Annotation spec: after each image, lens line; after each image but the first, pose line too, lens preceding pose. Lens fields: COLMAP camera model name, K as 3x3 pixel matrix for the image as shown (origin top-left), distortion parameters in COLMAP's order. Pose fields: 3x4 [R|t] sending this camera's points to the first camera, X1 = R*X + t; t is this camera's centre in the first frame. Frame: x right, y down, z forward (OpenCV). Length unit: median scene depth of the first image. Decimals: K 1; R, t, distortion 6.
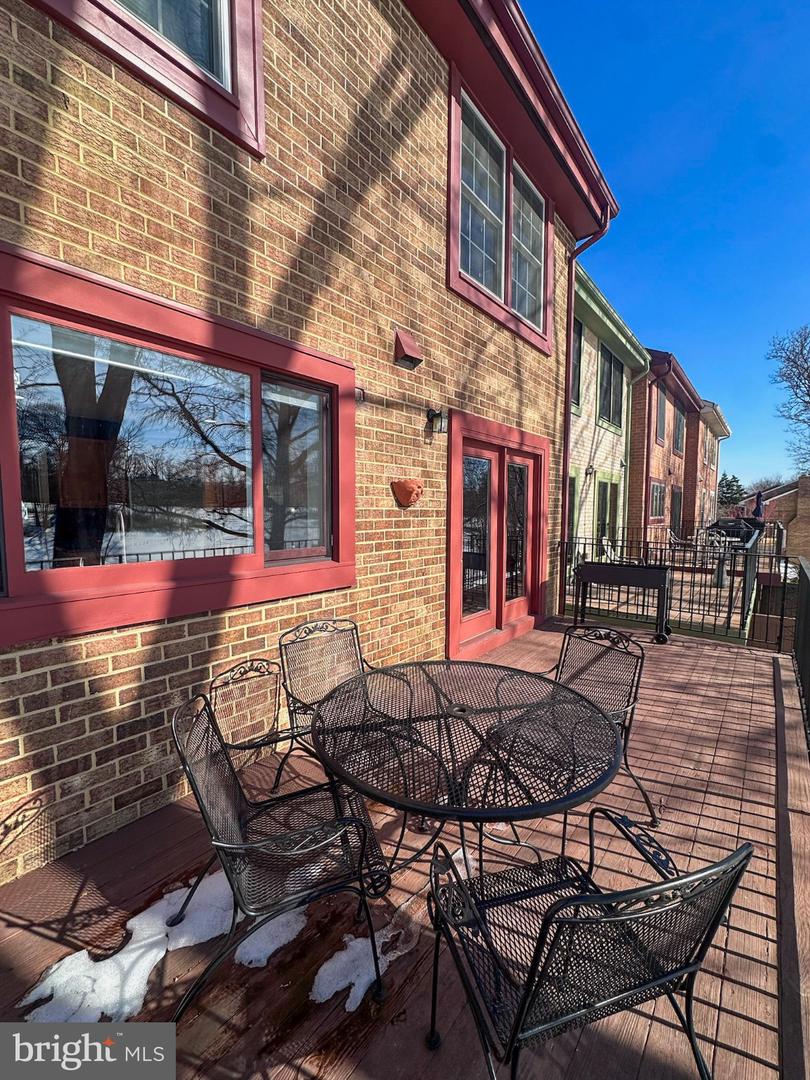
lens RADIAL K [[429.5, 0, 405.0], [0, 429.5, 540.0], [0, 0, 1]] dist [-0.005627, 0.001295]
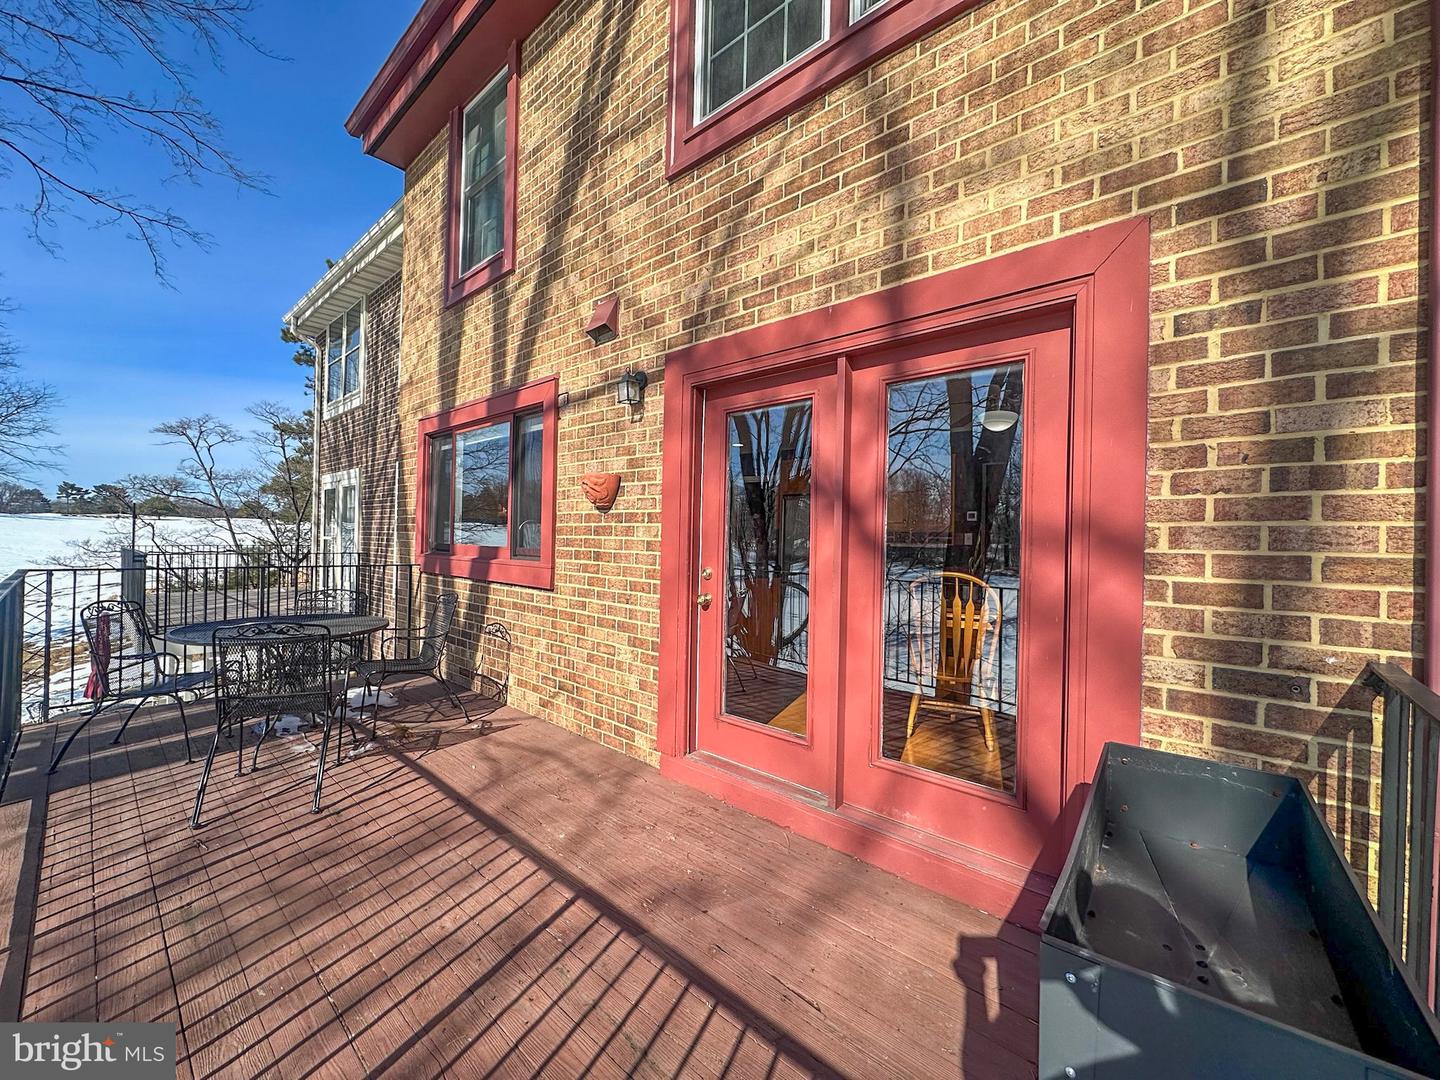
lens RADIAL K [[572.7, 0, 719.6], [0, 572.7, 538.1], [0, 0, 1]] dist [-0.005627, 0.001295]
pose [[-0.022721, -0.006961, -0.999718, 1.062585], [-0.095964, 0.995373, -0.004750, -0.039320], [0.995125, 0.095829, -0.023284, 1.241295]]
